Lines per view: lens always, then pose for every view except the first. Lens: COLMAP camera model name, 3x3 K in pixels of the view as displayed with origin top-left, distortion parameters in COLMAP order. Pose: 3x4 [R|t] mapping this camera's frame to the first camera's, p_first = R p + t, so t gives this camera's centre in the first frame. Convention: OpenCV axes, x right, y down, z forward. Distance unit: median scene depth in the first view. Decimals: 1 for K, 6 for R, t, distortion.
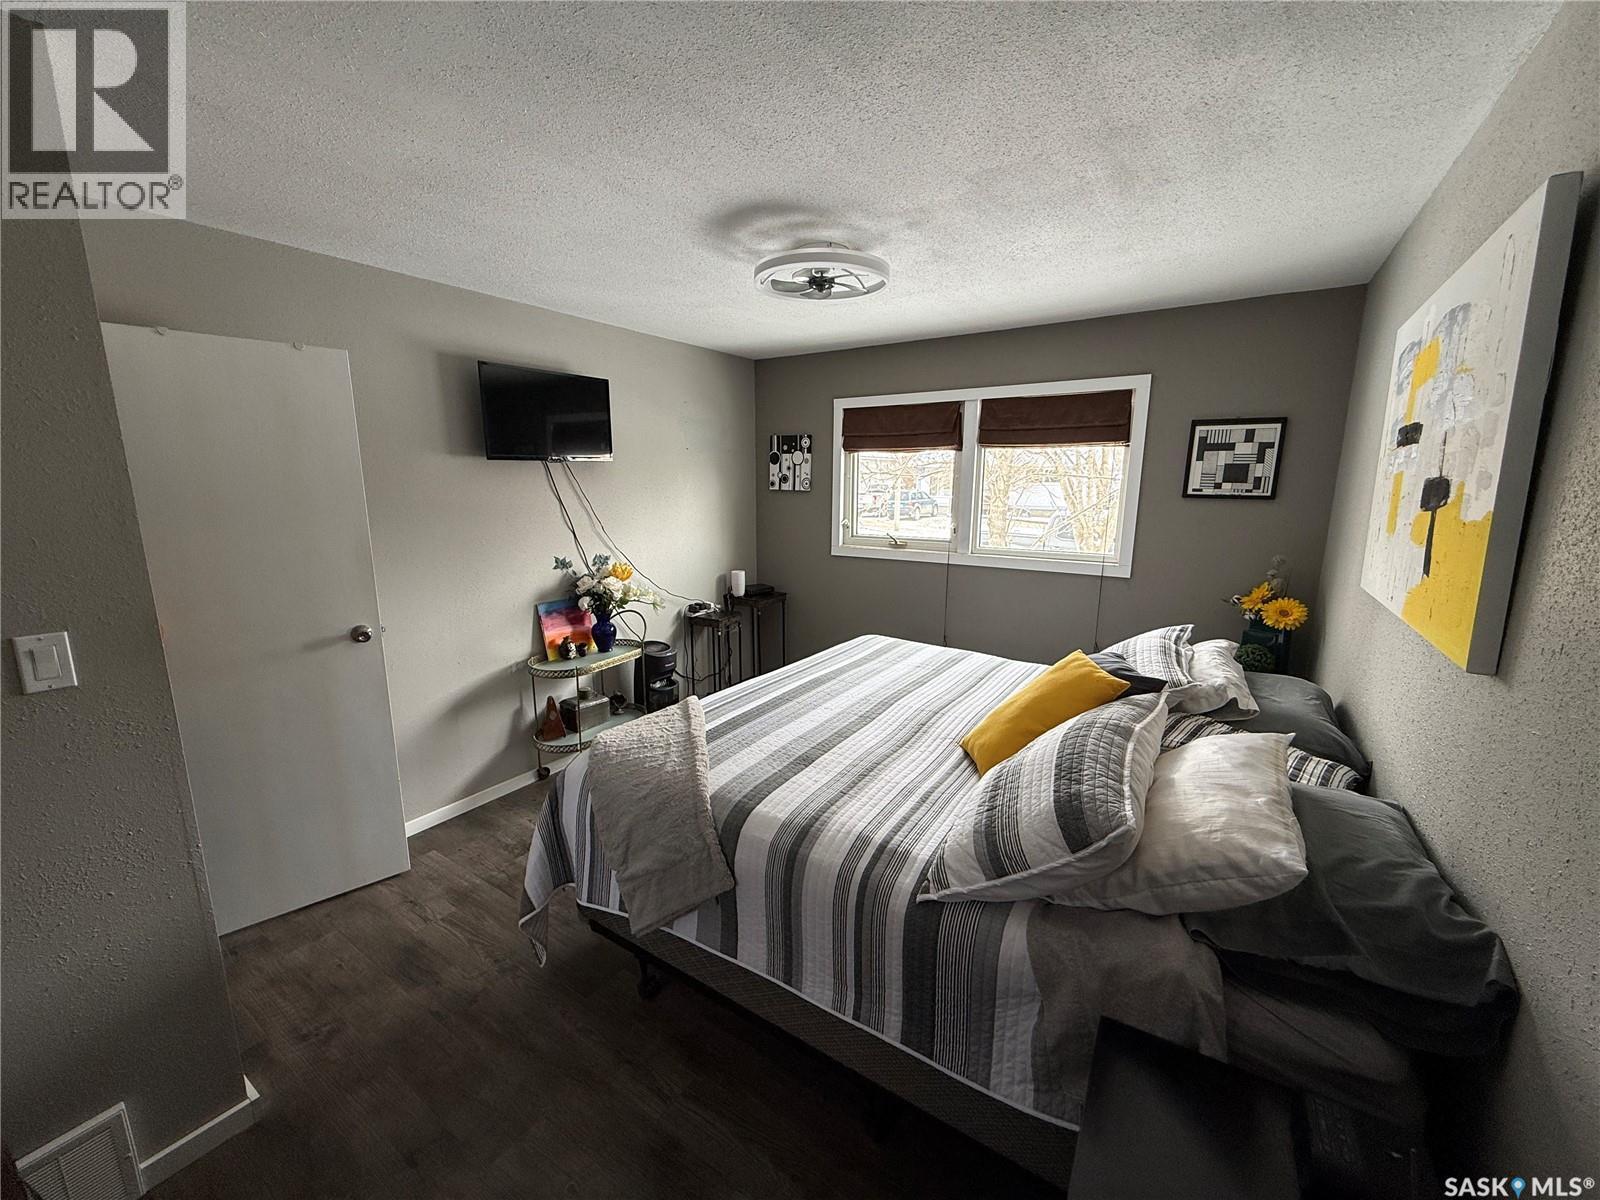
lens RADIAL K [[631.8, 0, 794.5], [0, 631.8, 595.7], [0, 0, 1]] dist [-0.002903, -0.000569]
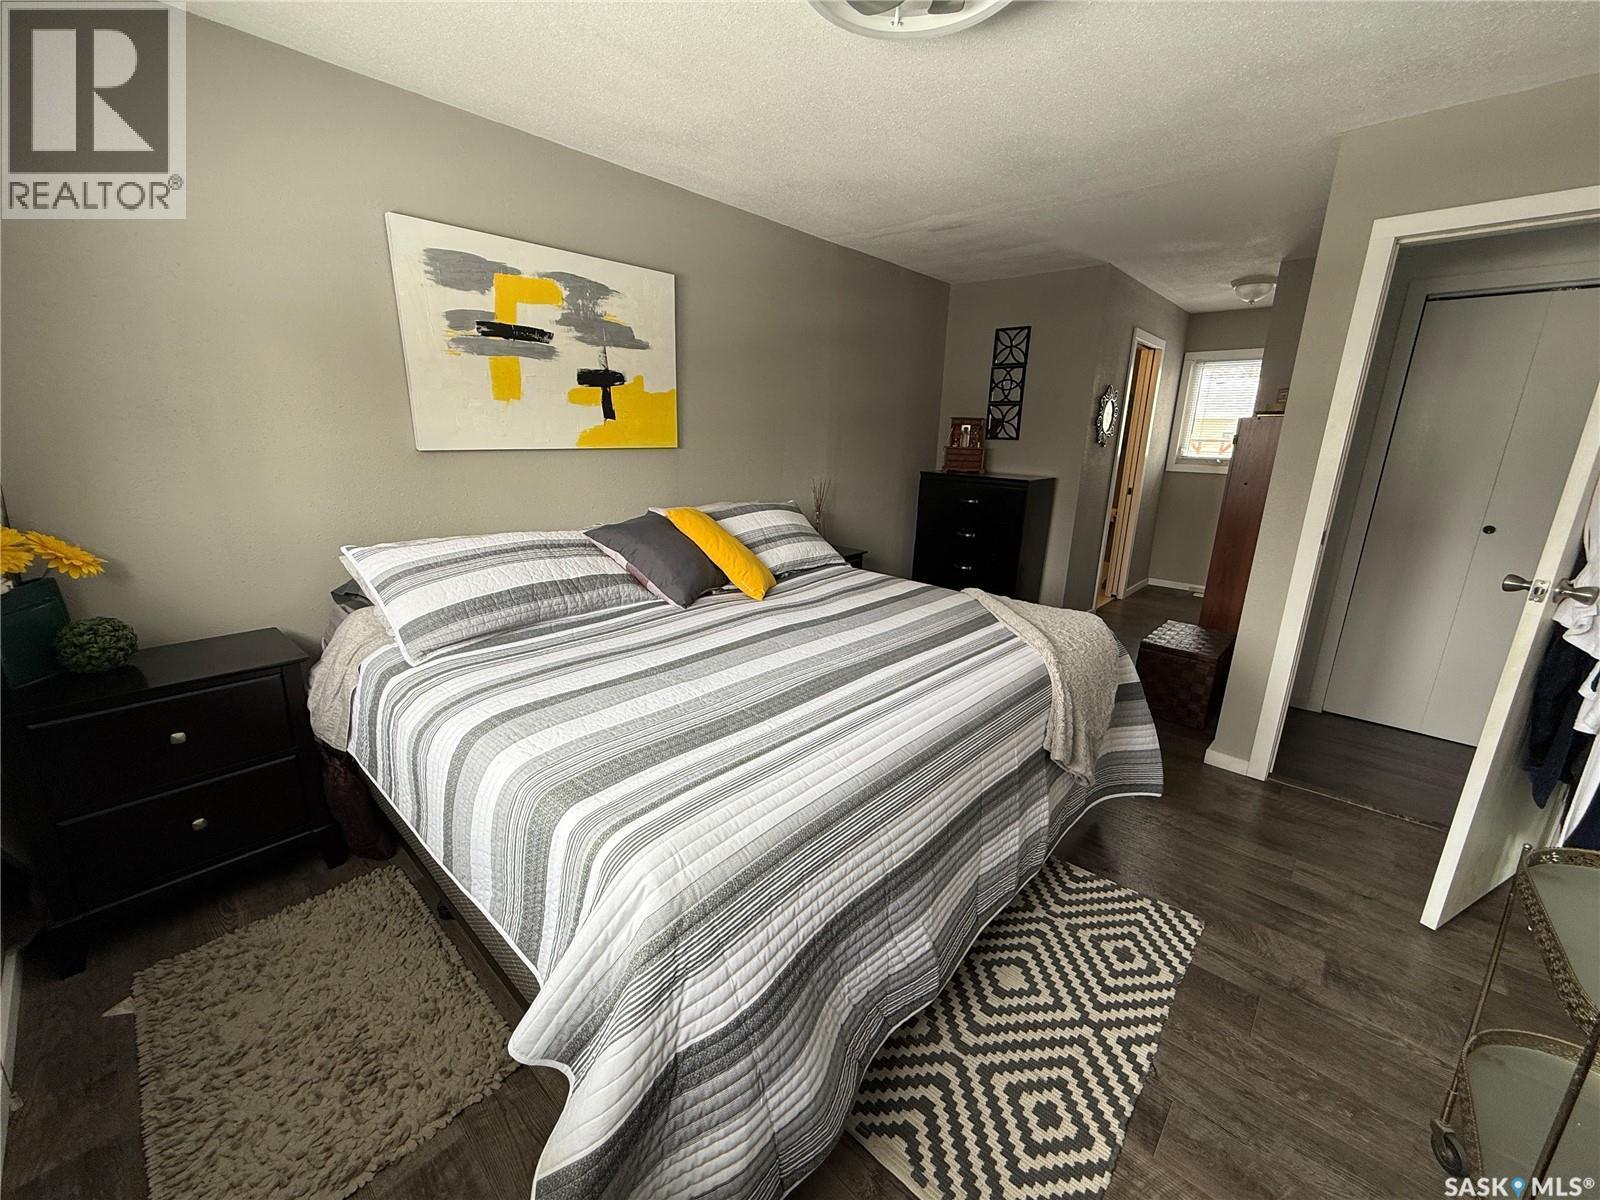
lens RADIAL K [[631.8, 0, 797.9], [0, 631.8, 598.6], [0, 0, 1]] dist [-0.002903, -0.000569]
pose [[-0.986652, -0.065116, 0.149257, 0.016205], [0.004184, 0.906132, 0.422974, -0.153943], [-0.162789, 0.417952, -0.893765, 1.230349]]
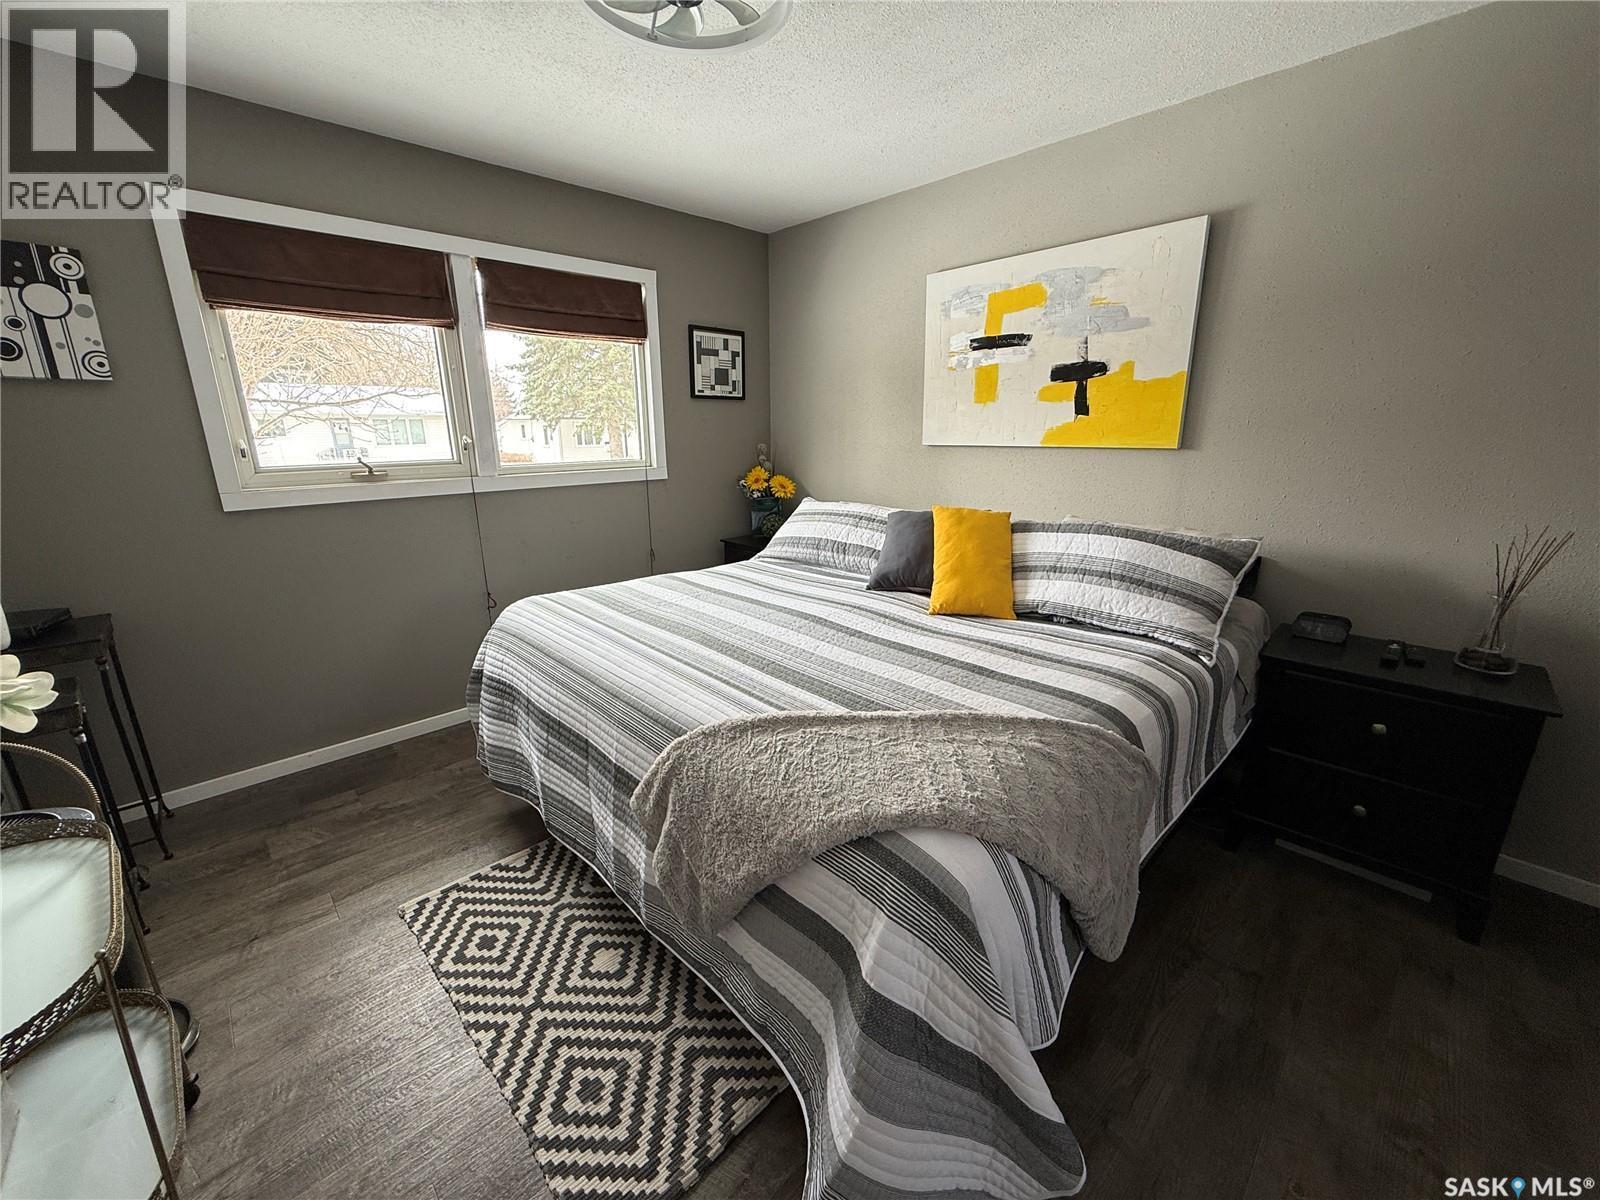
lens RADIAL K [[631.8, 0, 793.2], [0, 631.8, 599.6], [0, 0, 1]] dist [-0.002903, -0.000569]
pose [[0.217945, -0.266846, 0.938772, -0.459841], [0.180794, 0.956285, 0.229851, -0.039665], [-0.959069, 0.119630, 0.256662, 0.576092]]
